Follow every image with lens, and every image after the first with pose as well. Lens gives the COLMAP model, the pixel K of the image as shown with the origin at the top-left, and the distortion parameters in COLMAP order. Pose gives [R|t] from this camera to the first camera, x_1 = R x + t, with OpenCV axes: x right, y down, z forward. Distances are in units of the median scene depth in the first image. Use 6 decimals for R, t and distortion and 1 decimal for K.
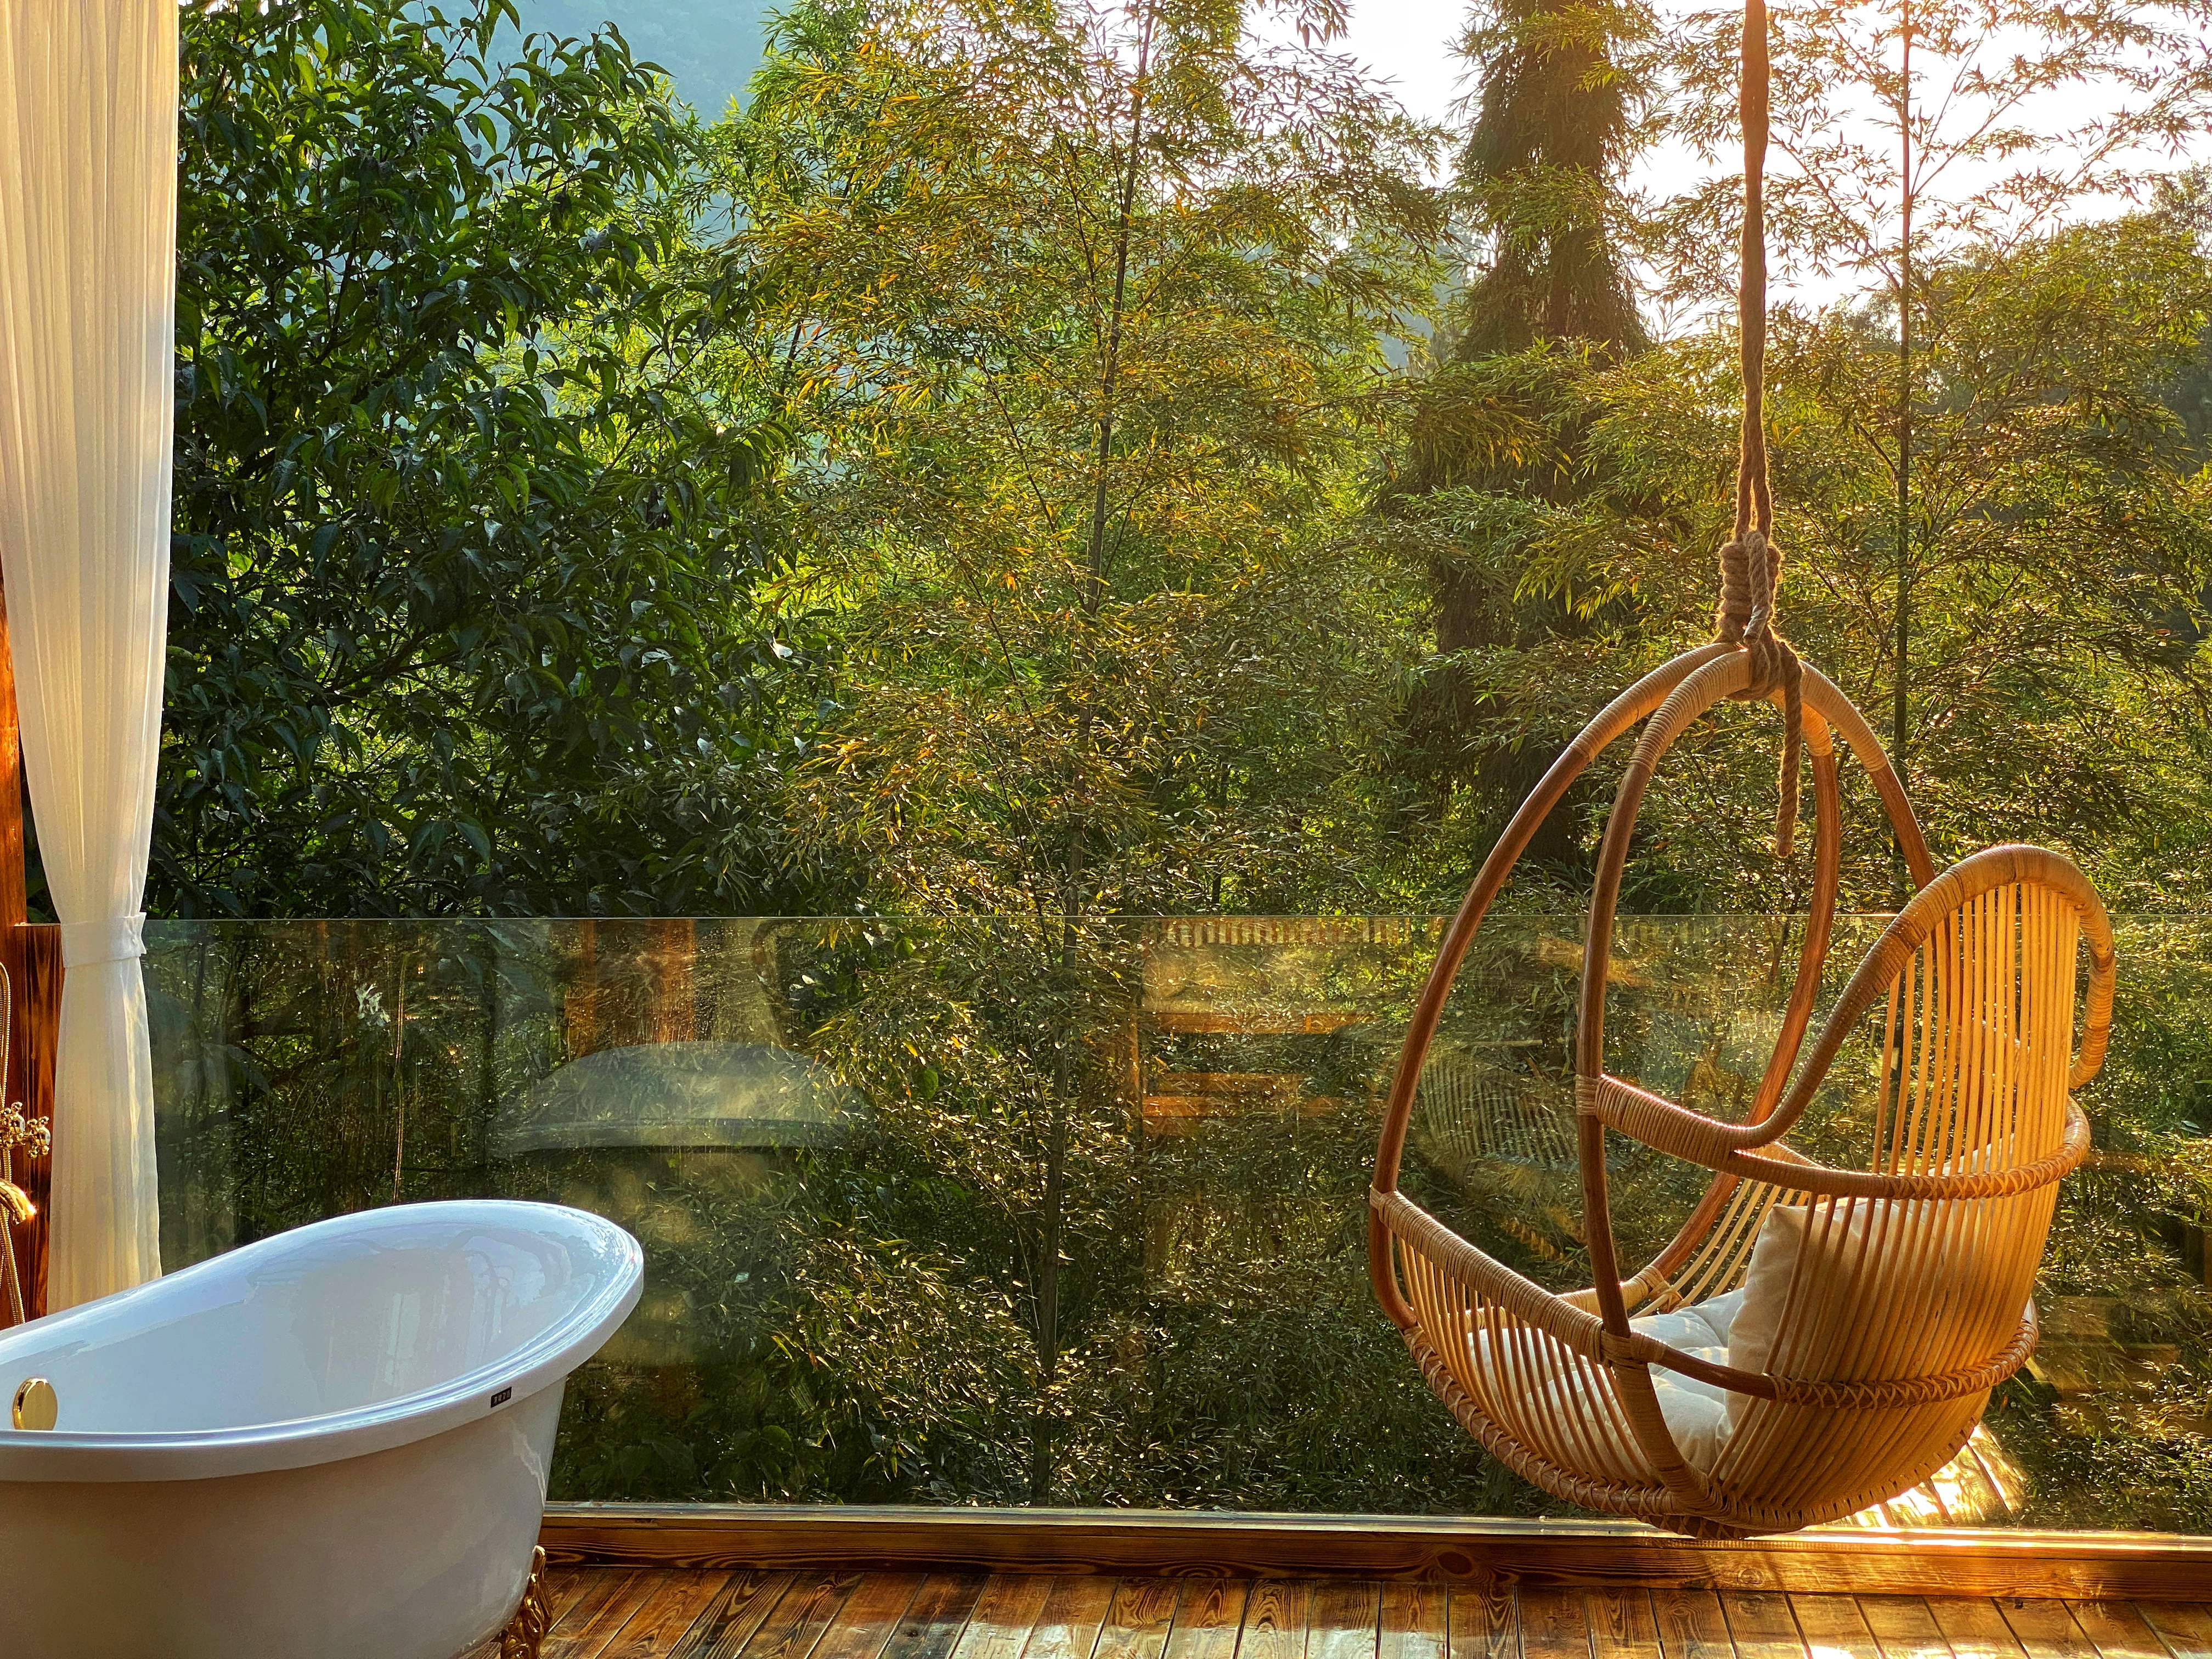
lens RADIAL K [[3272.2, 0, 1127.4], [0, 3272.2, 804.7], [0, 0, 1]] dist [0.127544, -0.387998]
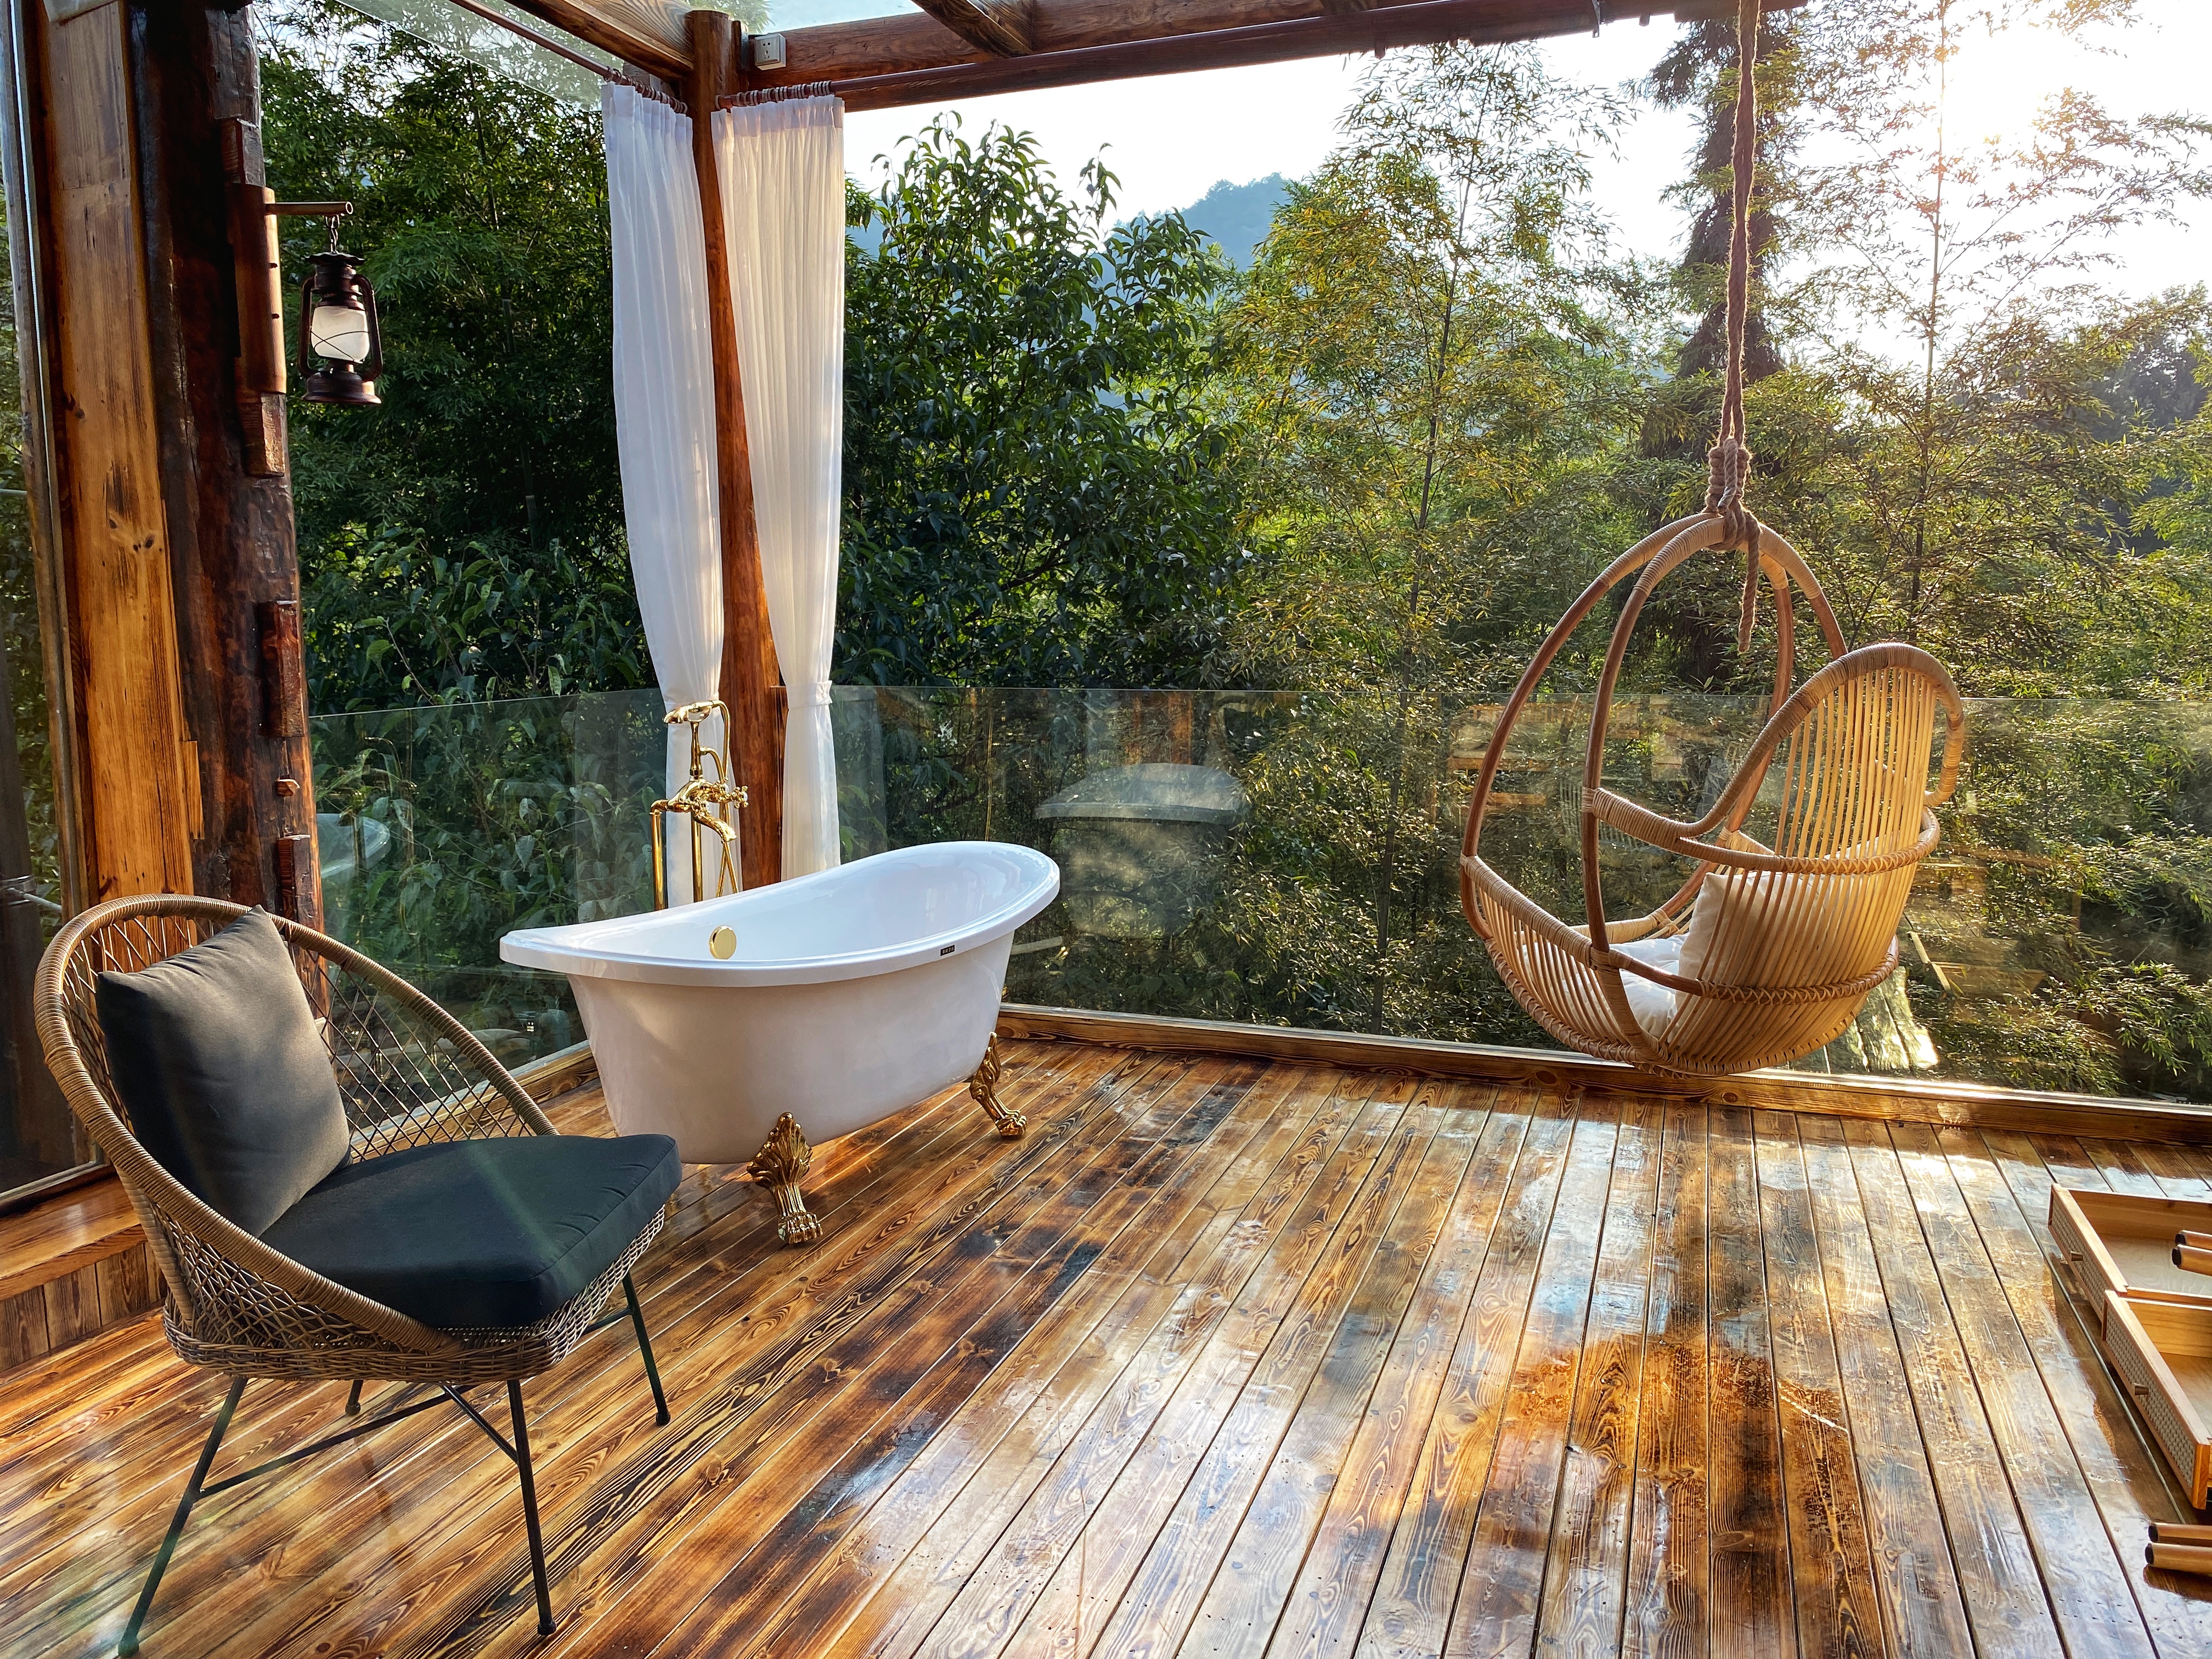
lens RADIAL K [[1664.3, 0, 1102.0], [0, 1664.3, 825.2], [0, 0, 1]] dist [0.000008, -0.022634]
pose [[0.969157, 0.036359, -0.243749, 0.048268], [-0.011300, 0.994573, 0.103426, 0.009162], [0.246186, -0.097482, 0.964308, 0.076225]]
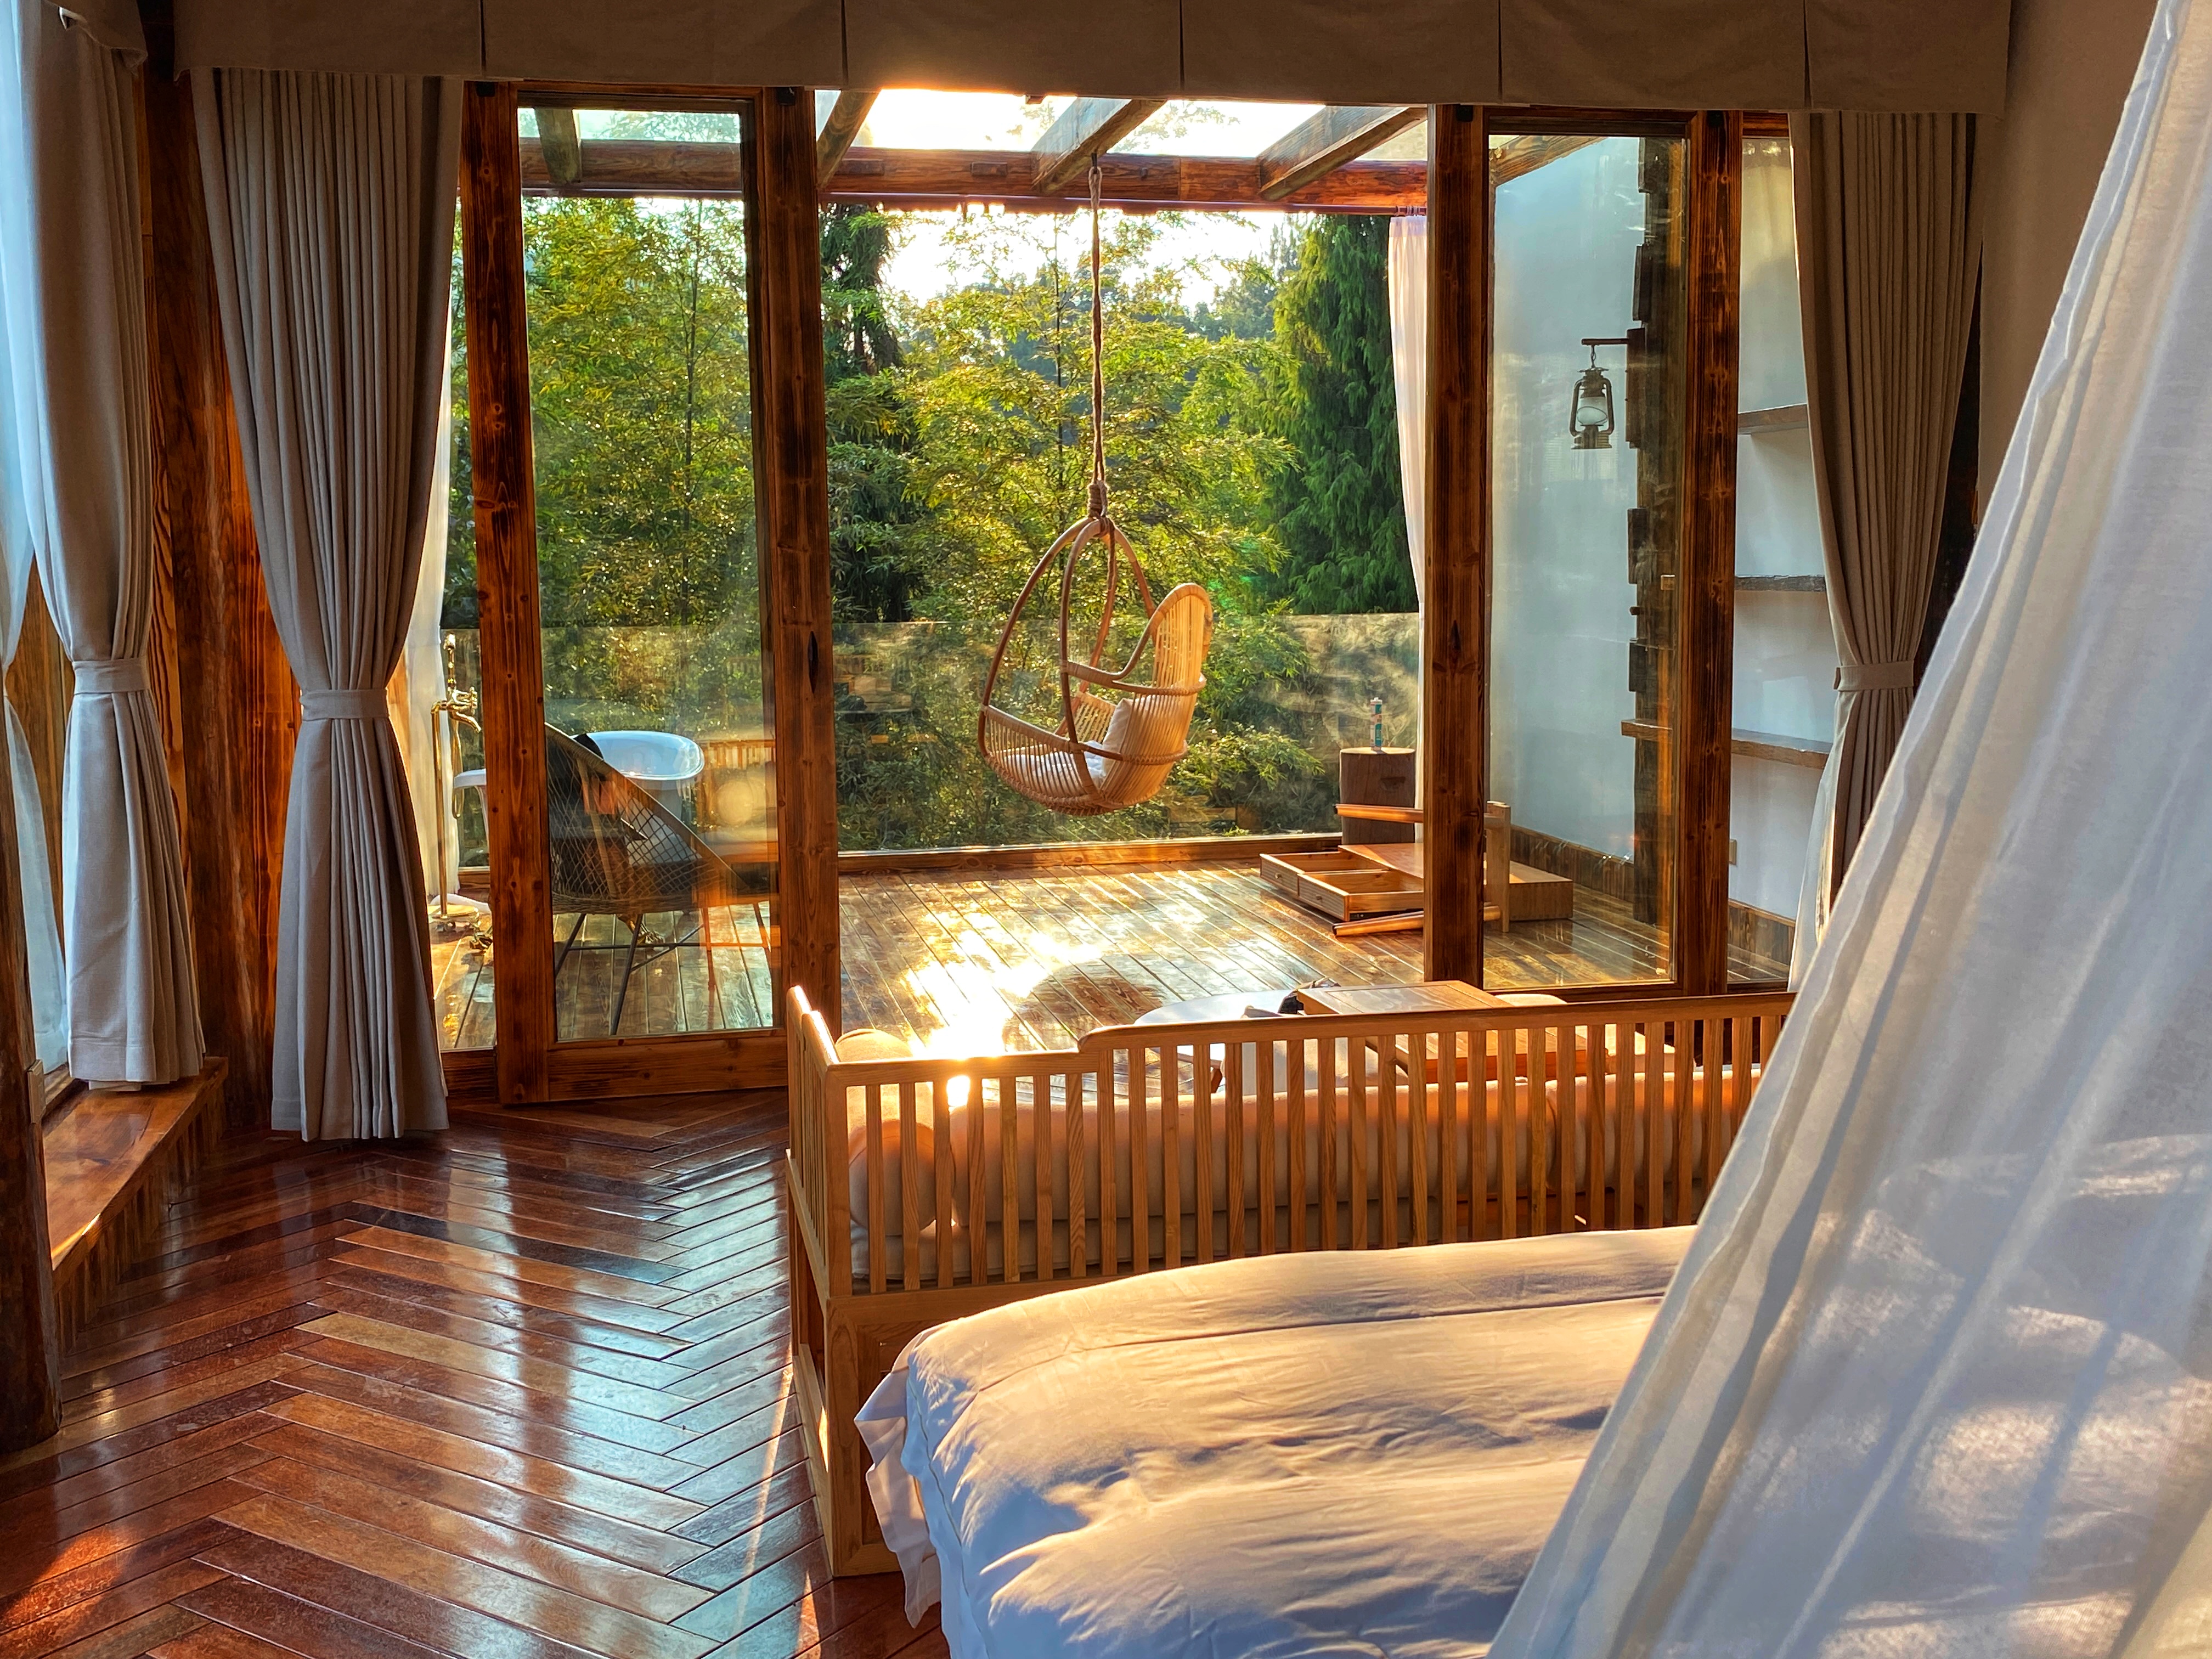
lens RADIAL K [[2230.0, 0, 1106.0], [0, 2230.0, 829.5], [0, 0, 1]] dist [0.145496, -0.526814]
pose [[0.952405, -0.040800, 0.302094, -0.202858], [0.014792, 0.996021, 0.087884, 0.025641], [-0.304478, -0.079233, 0.949218, -0.444486]]
